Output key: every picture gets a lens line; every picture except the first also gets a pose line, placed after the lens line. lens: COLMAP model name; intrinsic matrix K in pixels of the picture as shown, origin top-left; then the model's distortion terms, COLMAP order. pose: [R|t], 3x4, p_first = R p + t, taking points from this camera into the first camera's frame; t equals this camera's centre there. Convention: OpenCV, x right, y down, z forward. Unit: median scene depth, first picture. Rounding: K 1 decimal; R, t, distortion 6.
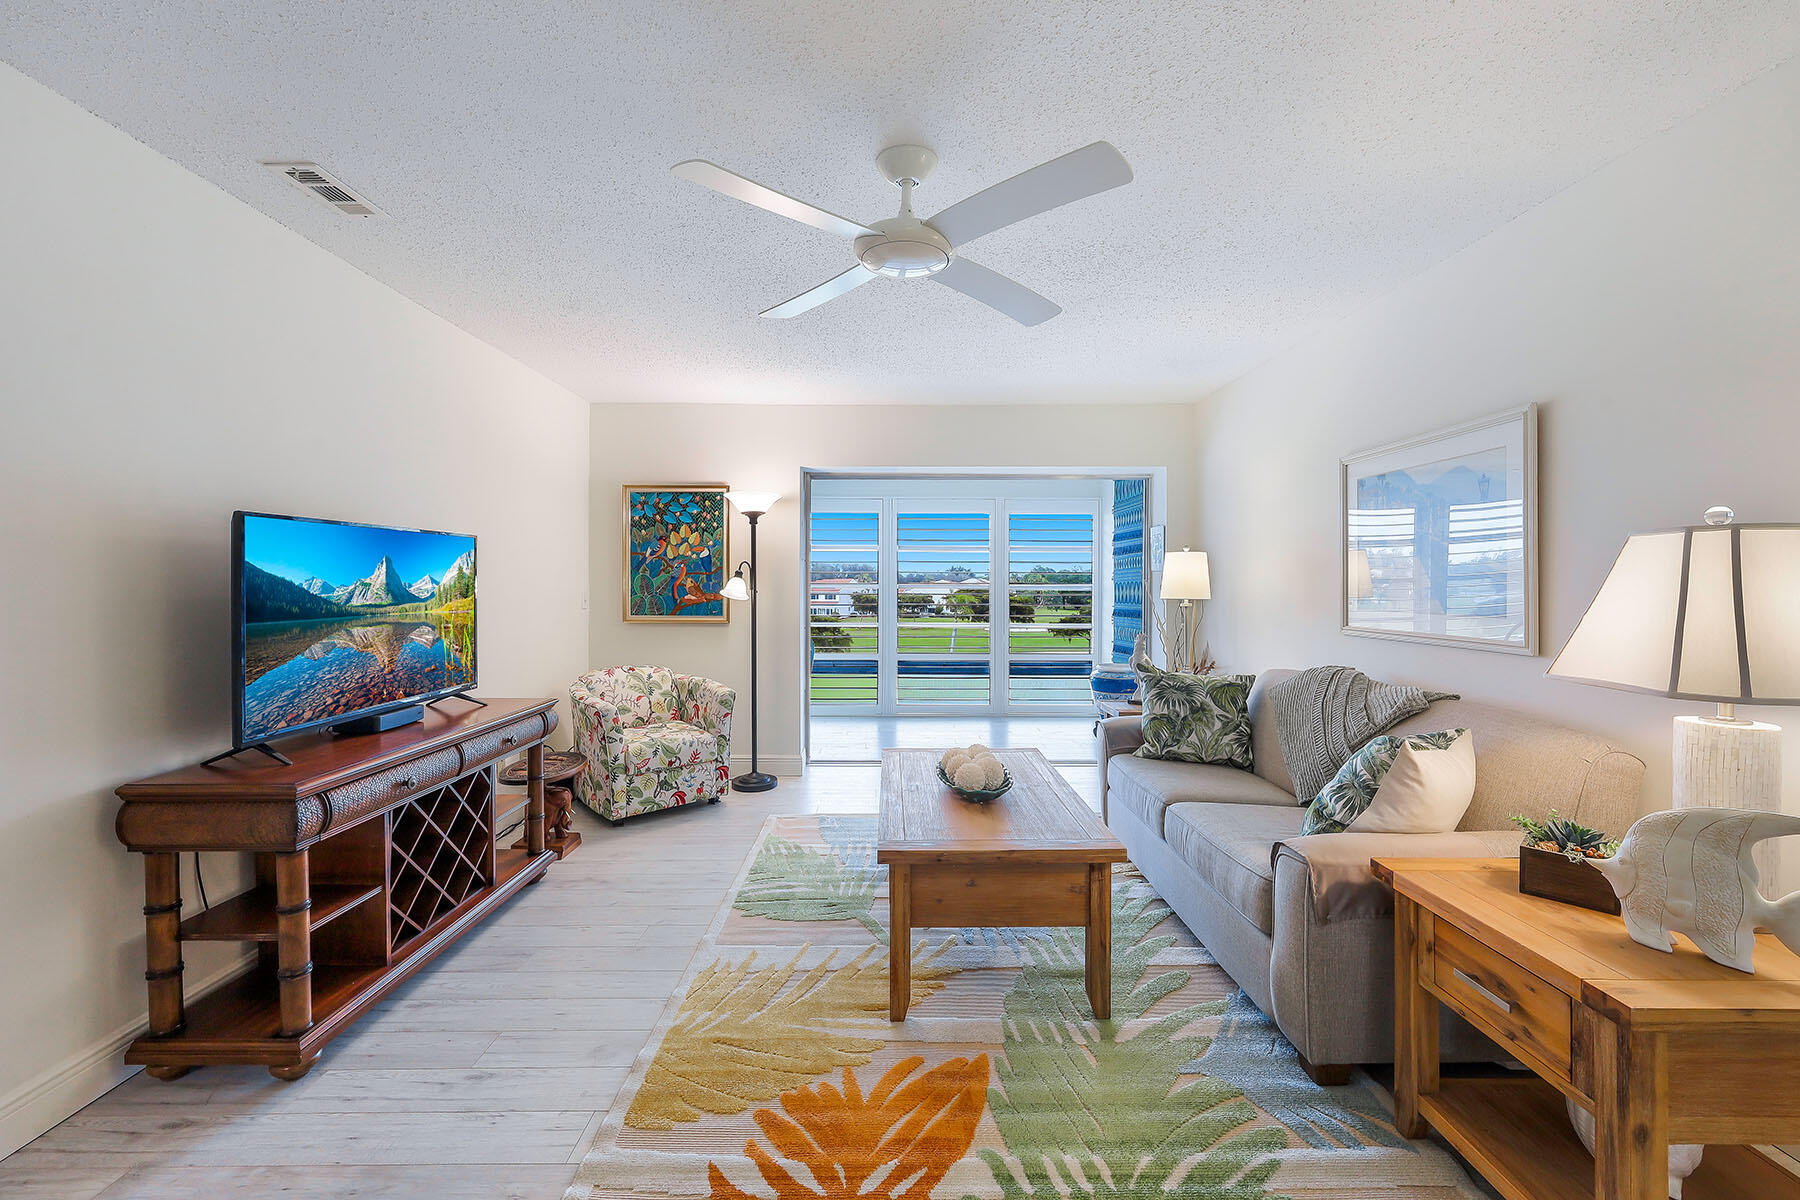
lens RADIAL K [[715.3, 0, 915.4], [0, 715.3, 589.5], [0, 0, 1]] dist [0.001565, 0.000167]
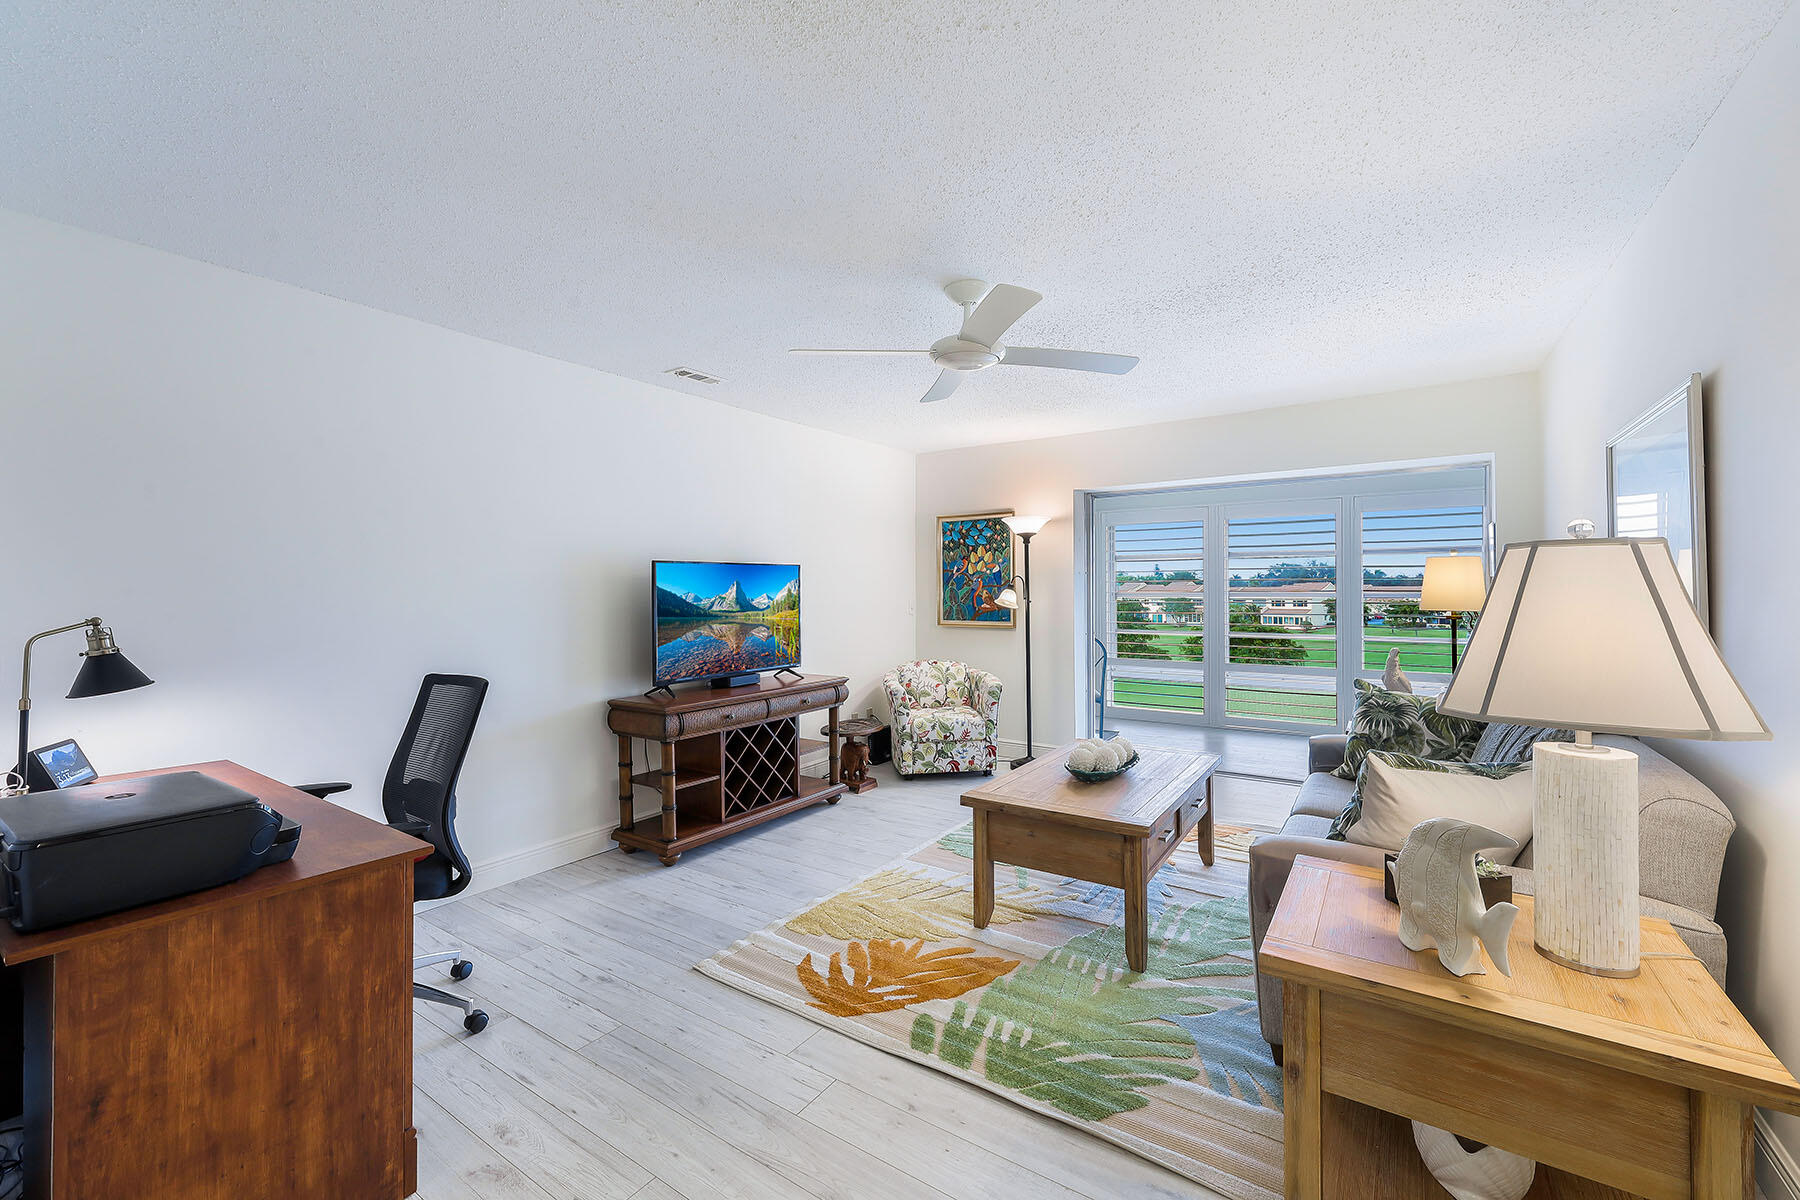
lens RADIAL K [[730.3, 0, 927.2], [0, 730.3, 591.4], [0, 0, 1]] dist [0.000882, 0.000061]
pose [[0.834409, -0.006094, -0.551112, 0.396309], [0.002495, 0.999970, -0.007281, -0.006807], [0.551140, 0.004700, 0.834400, -0.114039]]
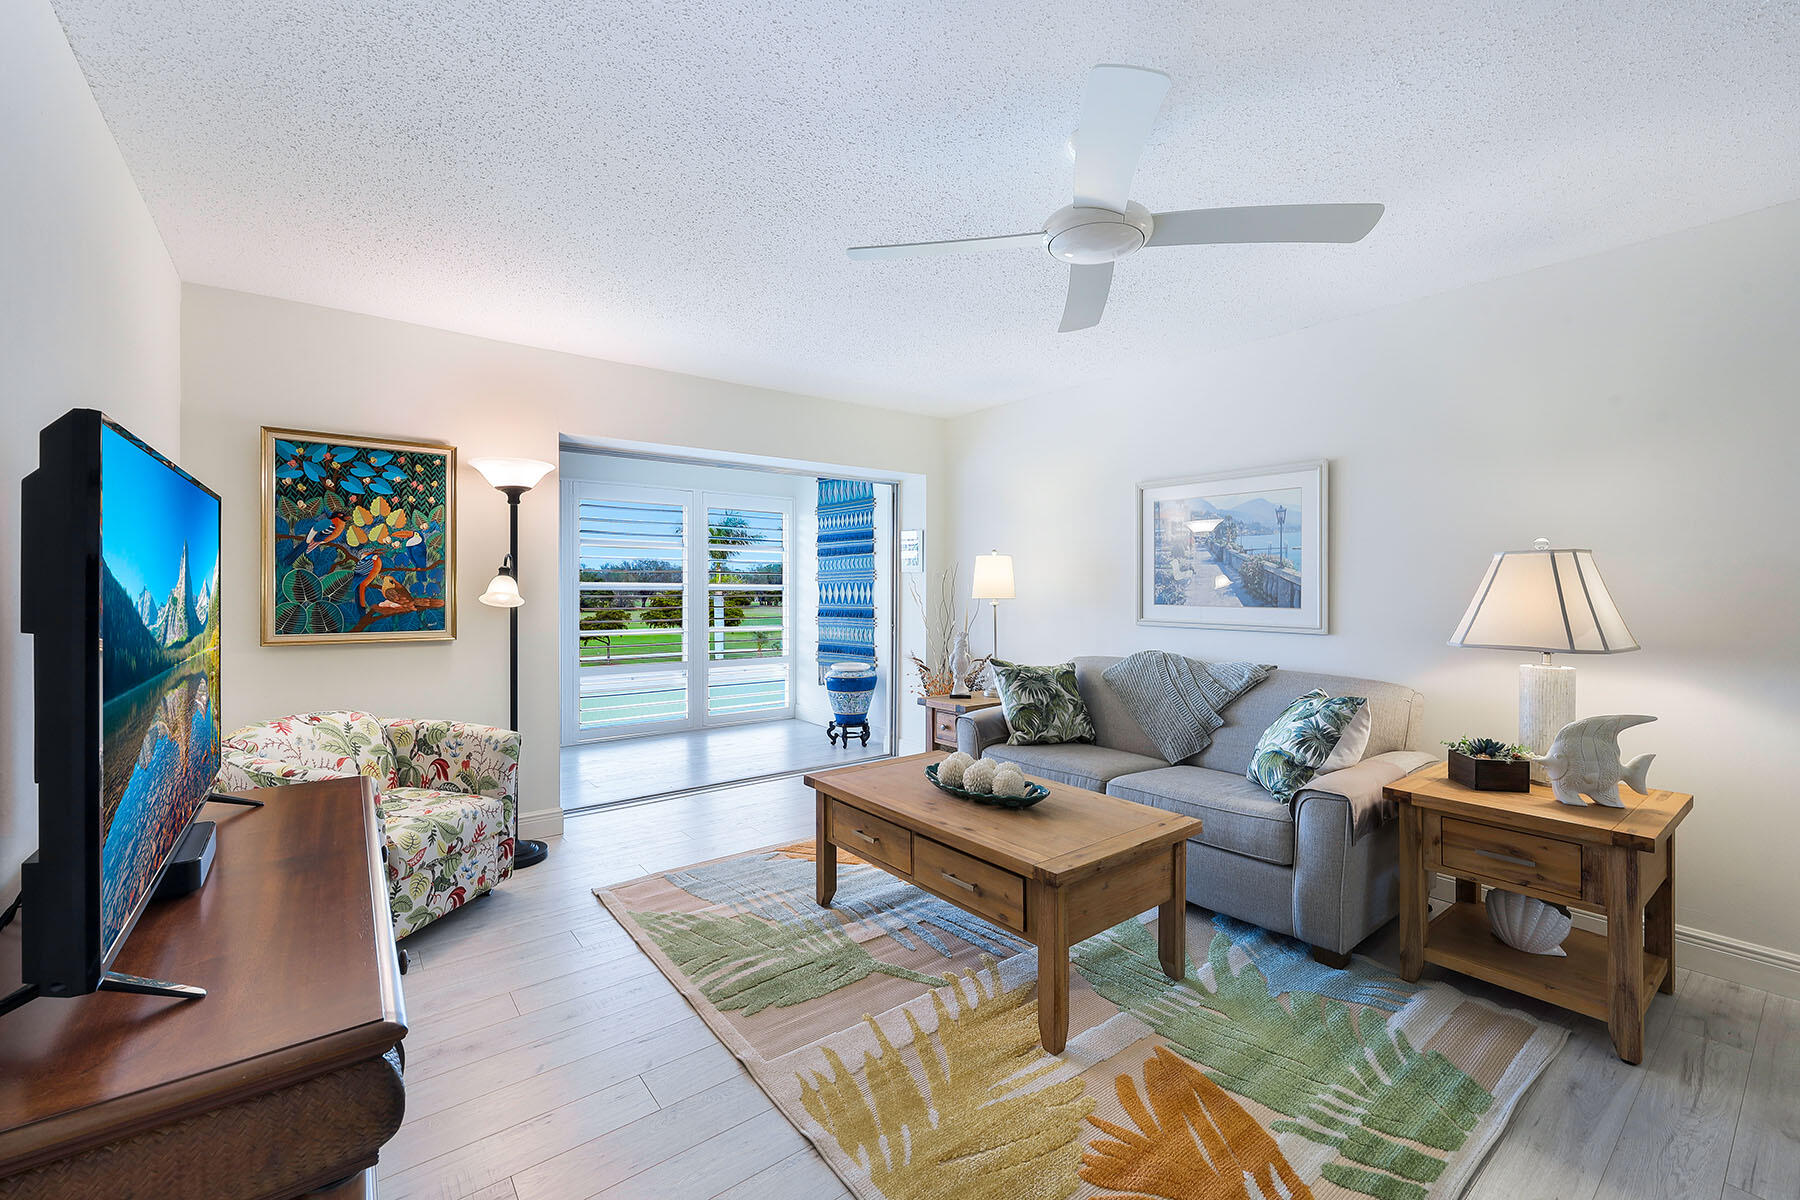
lens RADIAL K [[718.5, 0, 910.7], [0, 718.5, 591.6], [0, 0, 1]] dist [0.001109, 0.000239]
pose [[0.805696, -0.006133, 0.592297, -0.451062], [0.005001, 0.999981, 0.003551, -0.001878], [-0.592308, 0.000101, 0.805712, 0.220709]]
